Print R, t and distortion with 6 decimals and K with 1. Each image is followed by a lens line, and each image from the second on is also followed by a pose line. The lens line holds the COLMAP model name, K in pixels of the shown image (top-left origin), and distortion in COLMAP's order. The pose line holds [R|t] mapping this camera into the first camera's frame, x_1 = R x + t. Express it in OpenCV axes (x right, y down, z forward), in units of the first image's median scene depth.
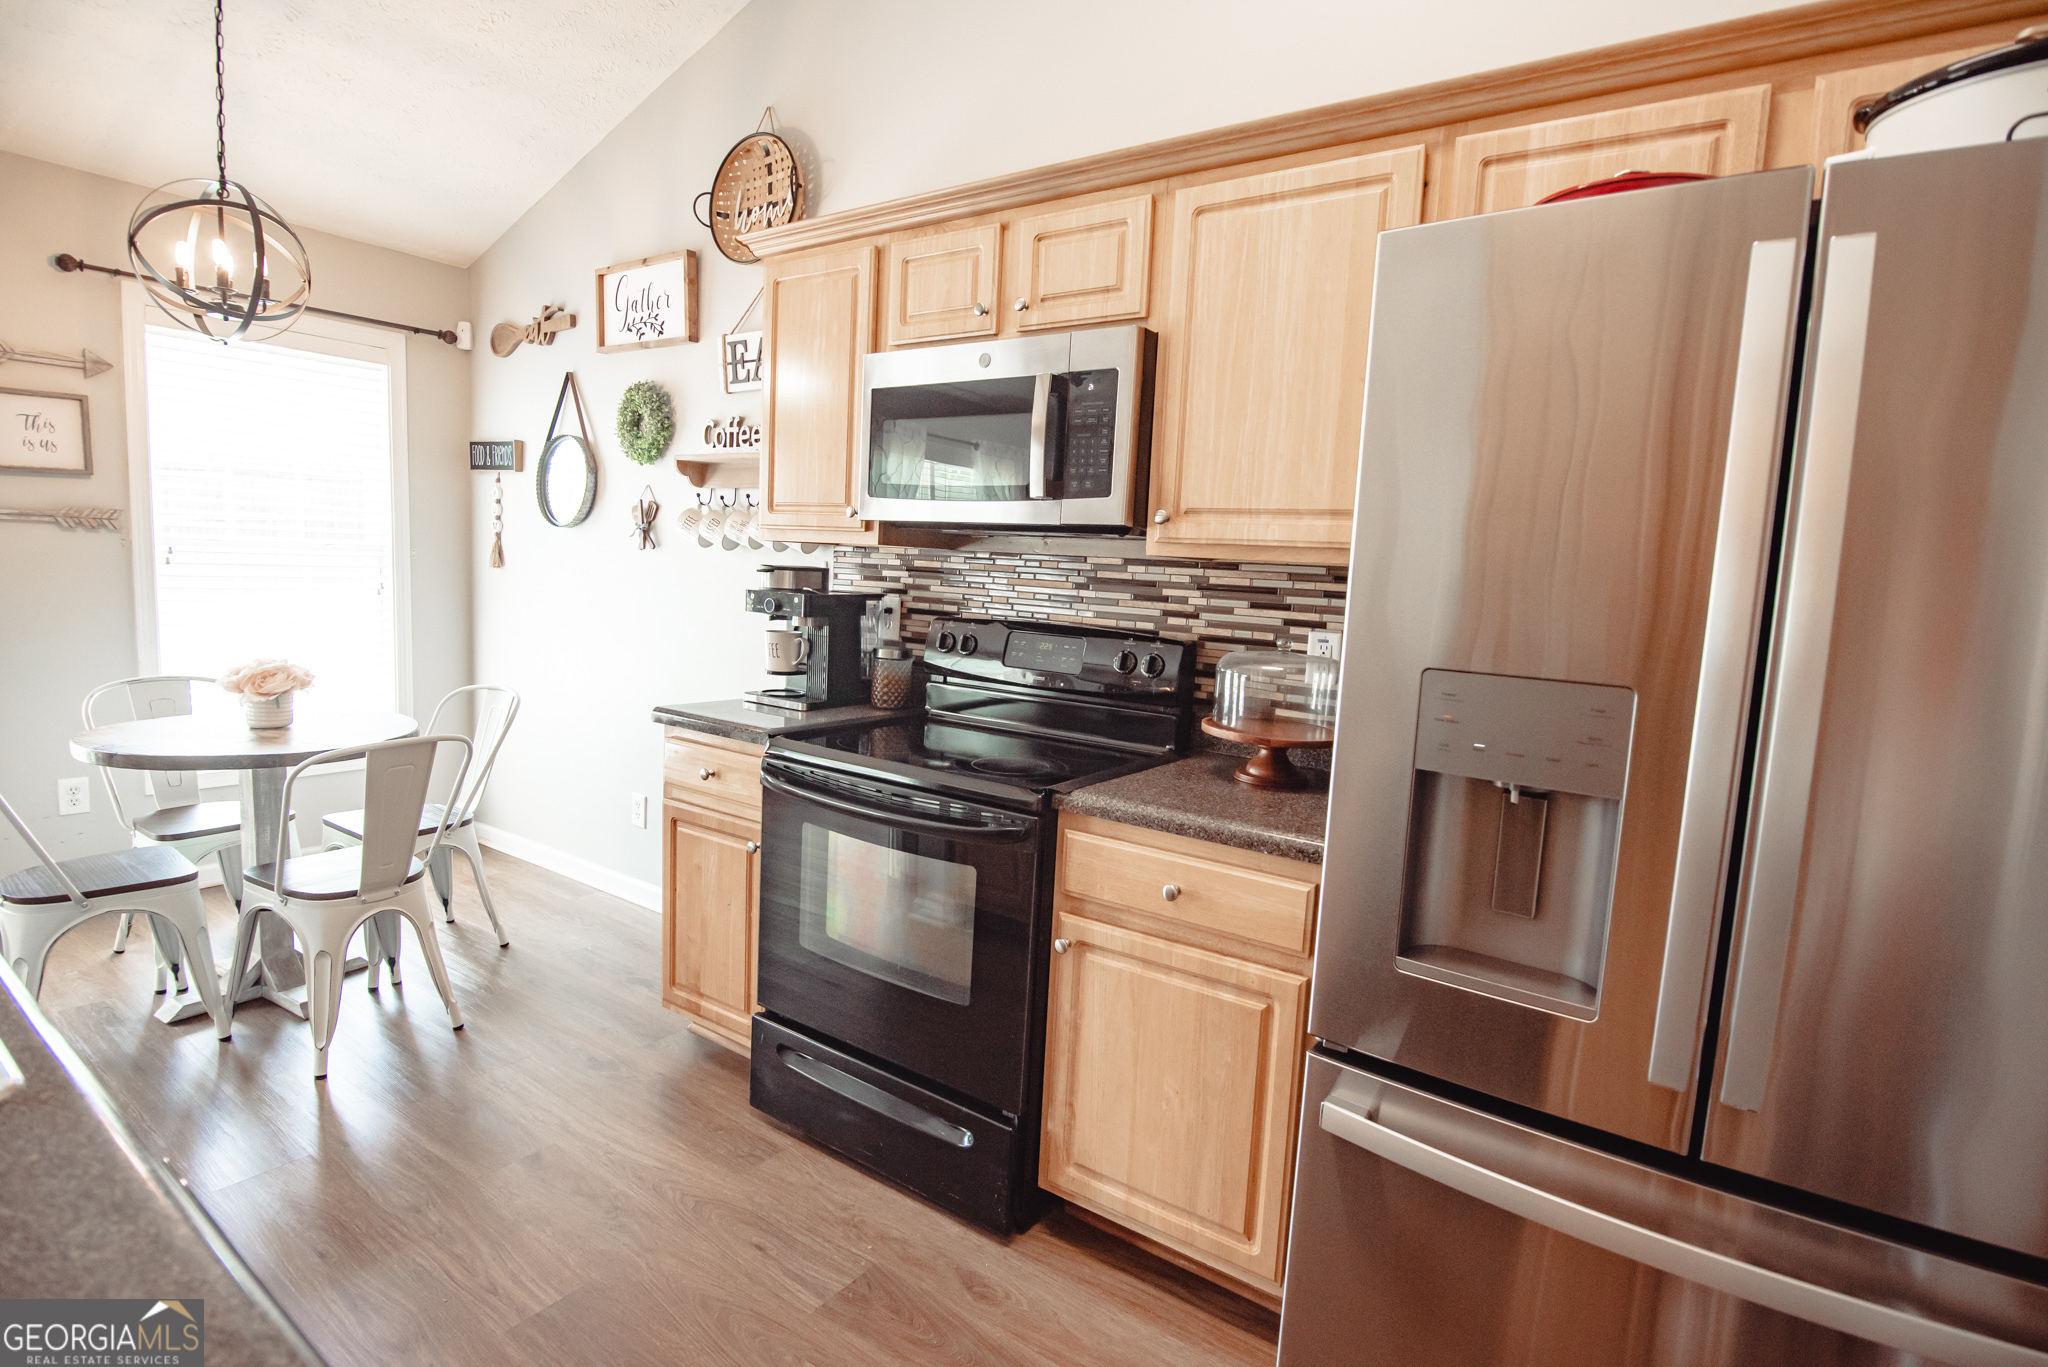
lens RADIAL K [[1044.9, 0, 1046.8], [0, 1044.9, 676.5], [0, 0, 1]] dist [-0.021034, 0.000570]
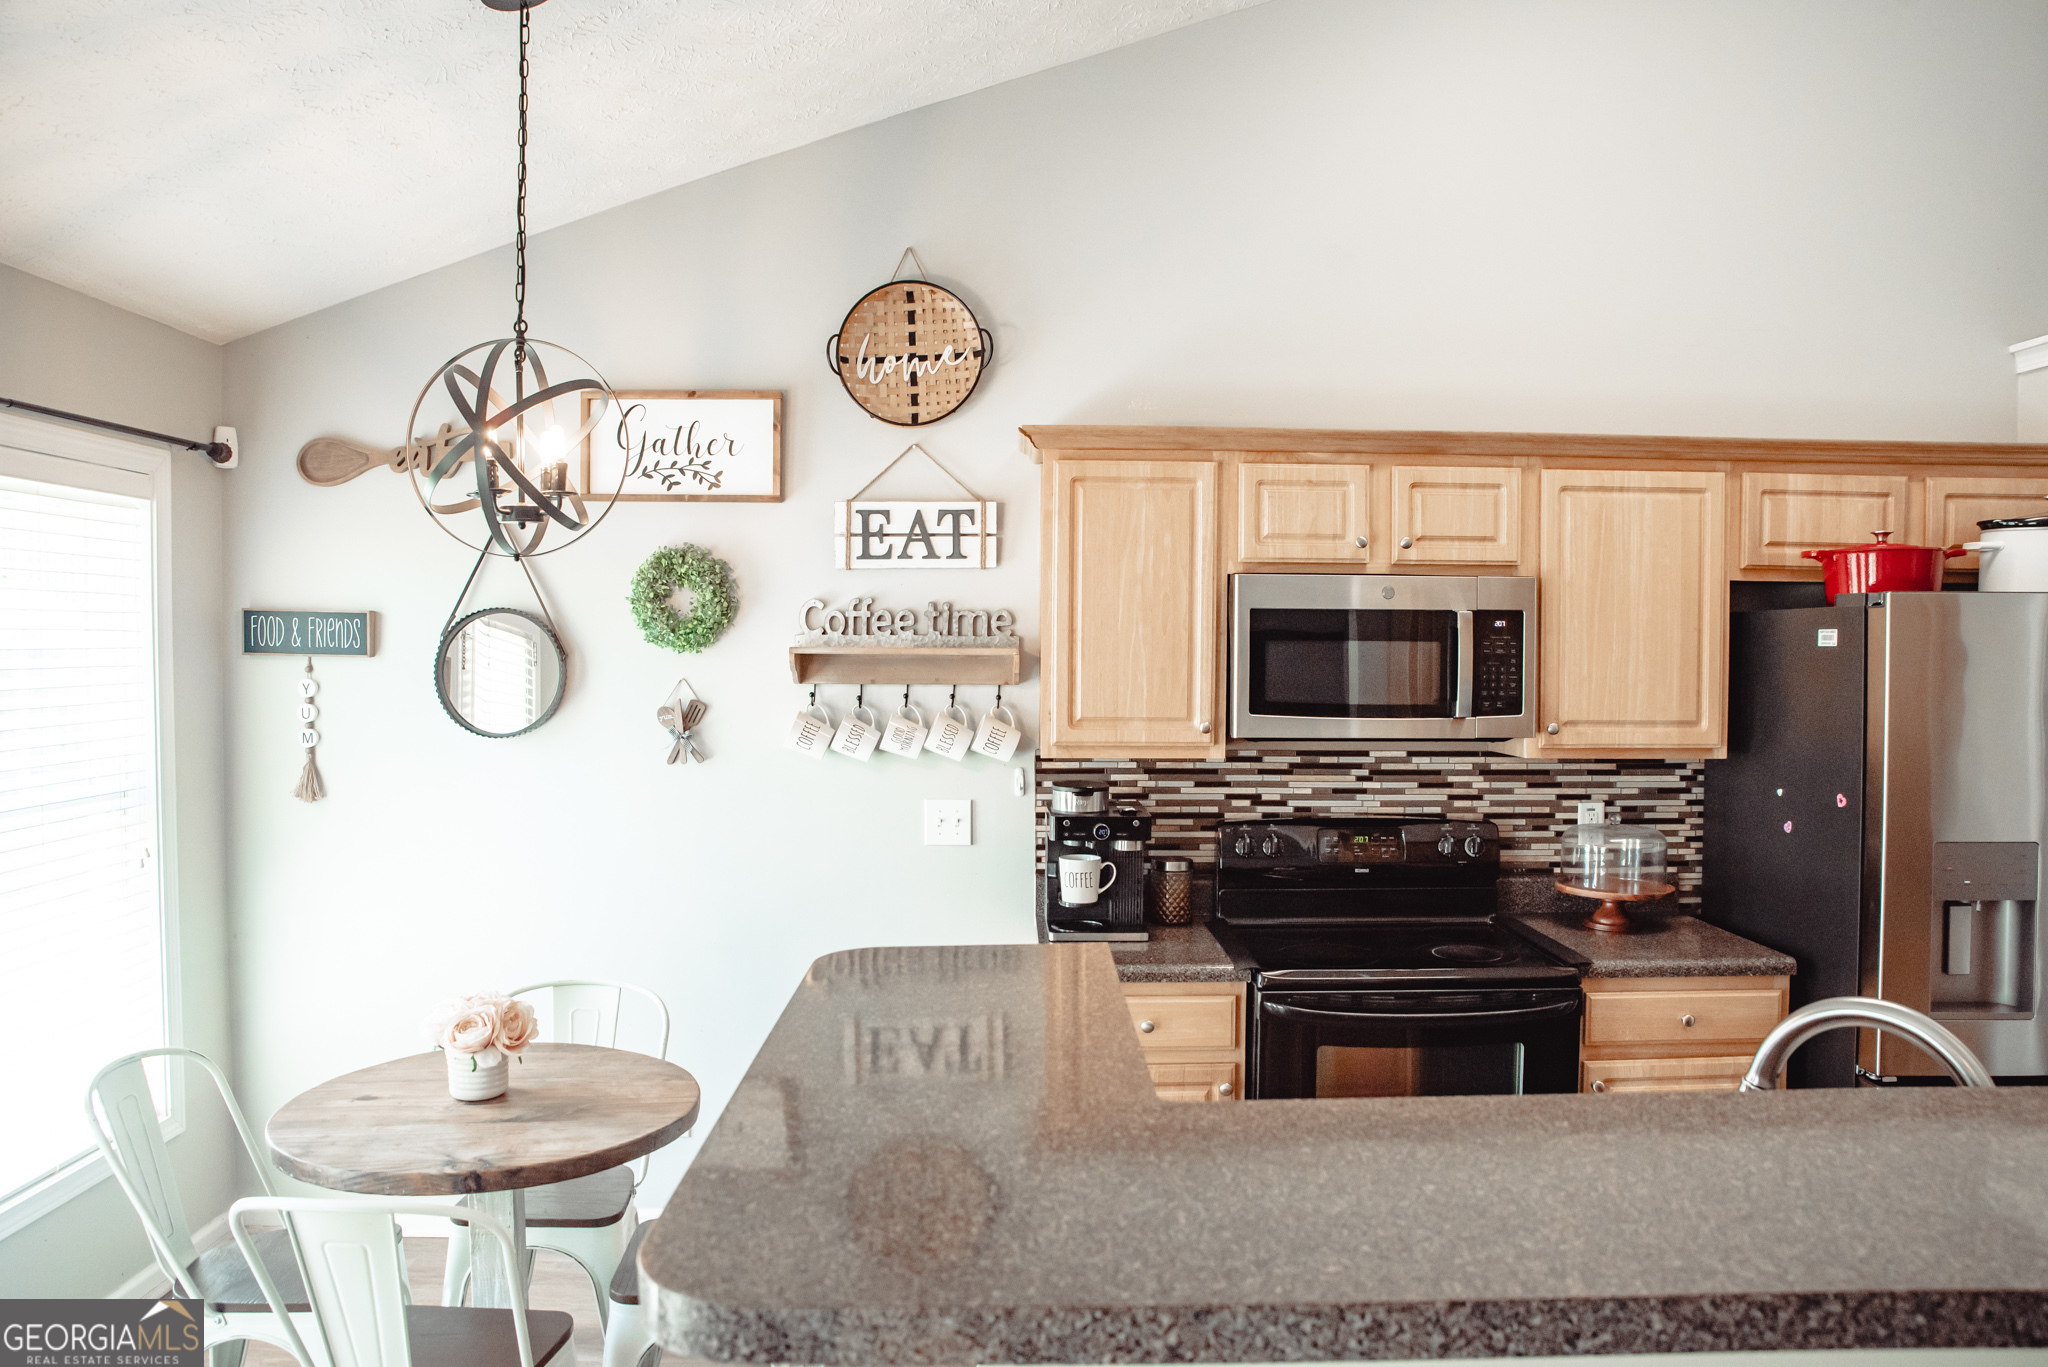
lens RADIAL K [[1461.5, 0, 1111.3], [0, 1461.5, 637.9], [0, 0, 1]] dist [-0.157234, 0.164155]
pose [[0.785457, -0.043316, 0.617398, -1.083339], [0.094907, 0.994179, -0.050992, -0.178771], [-0.611596, 0.098648, 0.784996, -0.022372]]
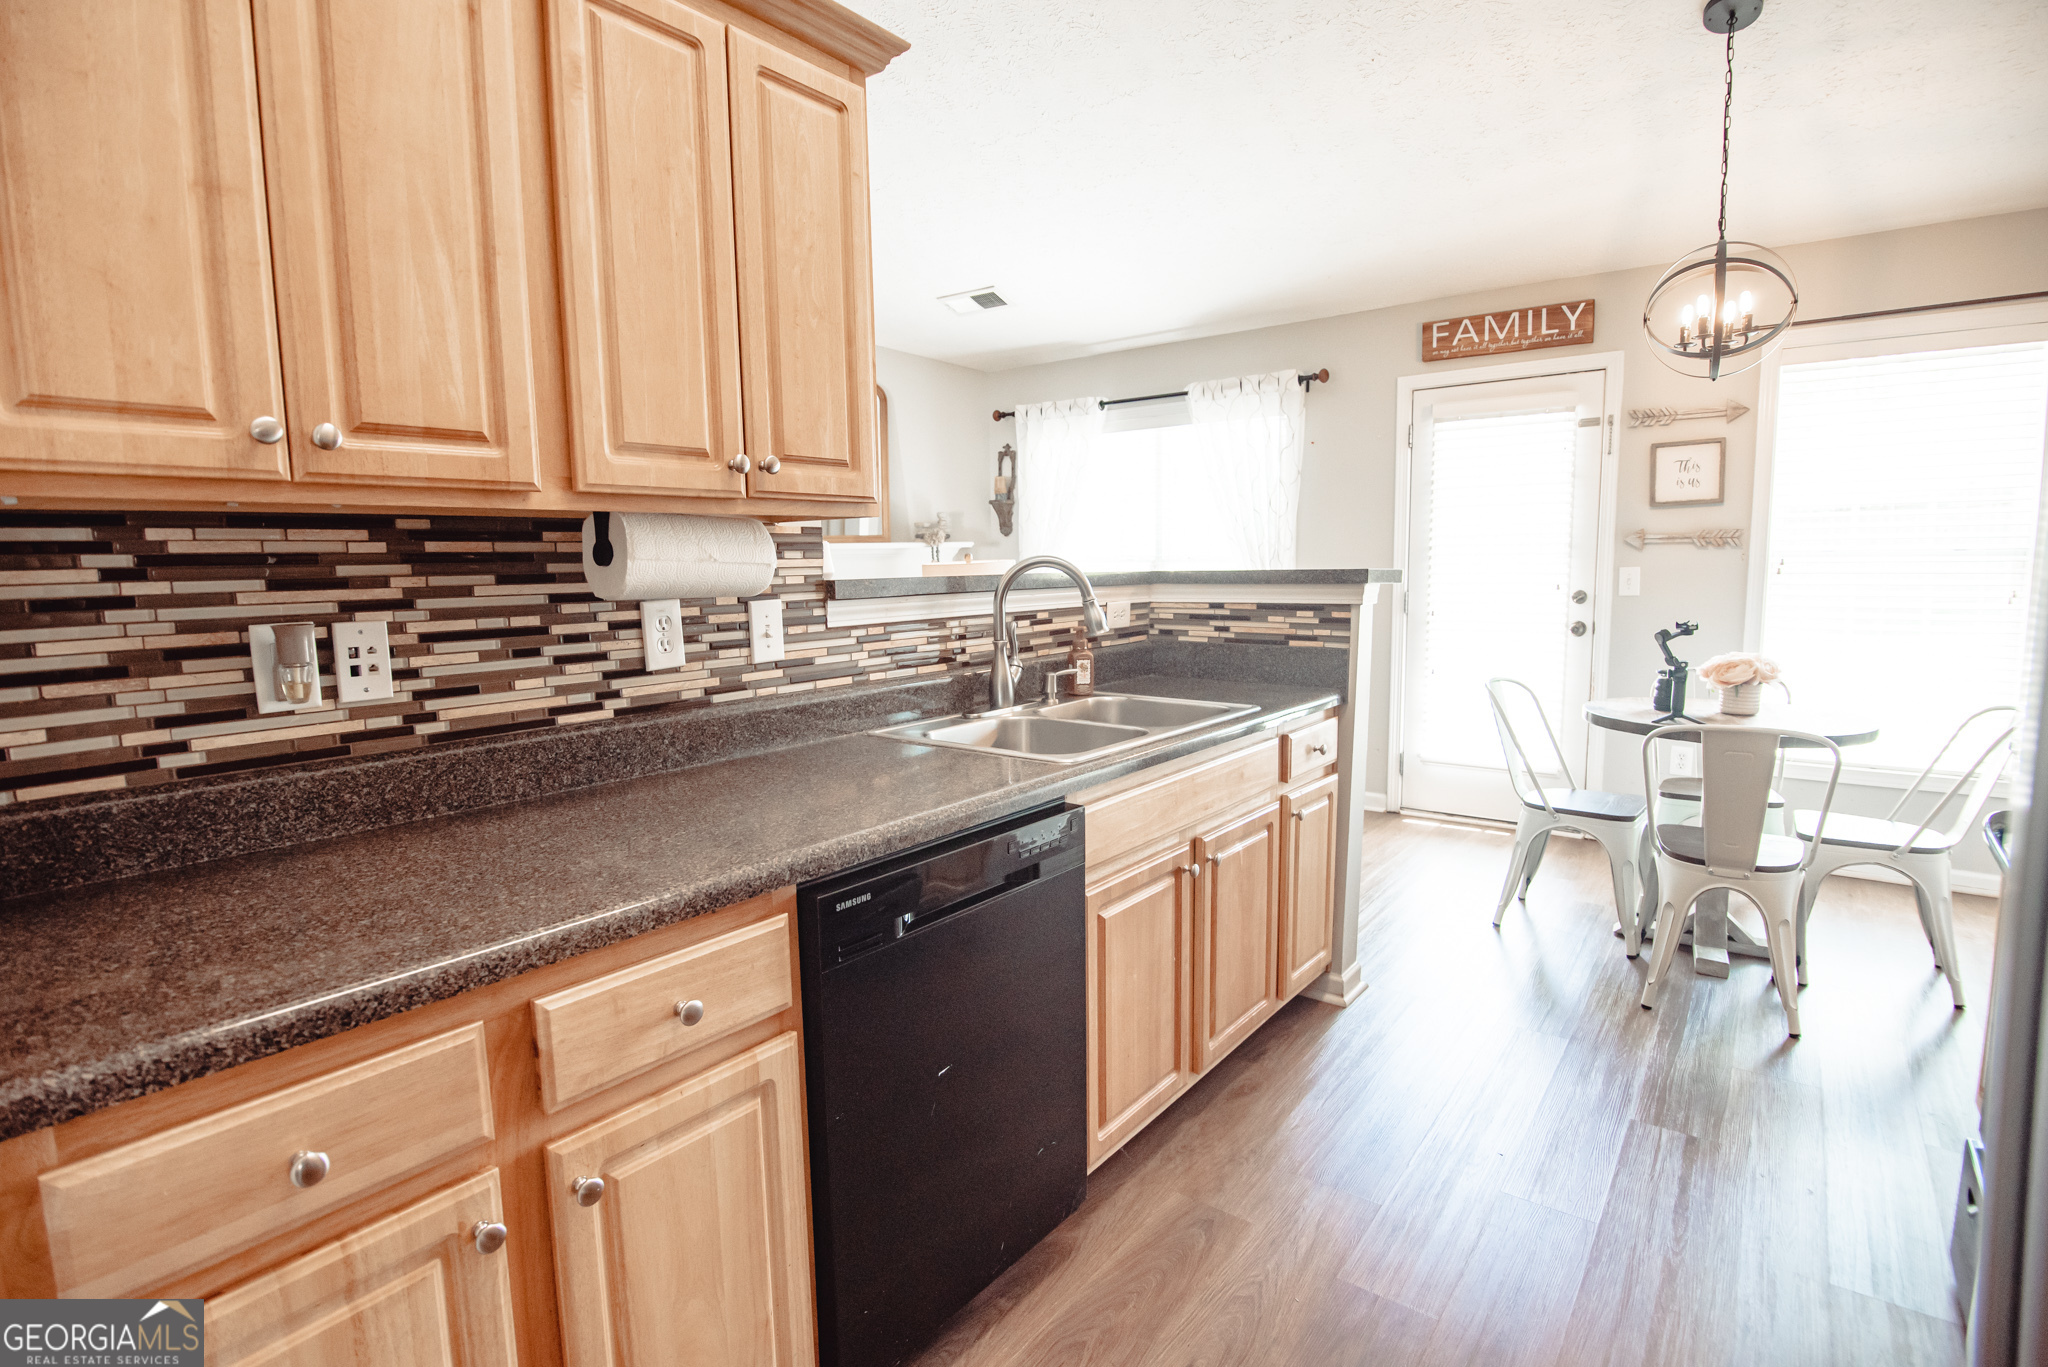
lens RADIAL K [[1042.4, 0, 1015.7], [0, 1042.4, 680.7], [0, 0, 1]] dist [-0.005744, -0.000806]
pose [[-0.059289, 0.063954, -0.996190, 0.459843], [-0.101812, 0.992354, 0.069768, 0.017263], [0.993035, 0.105561, -0.052325, 0.319273]]
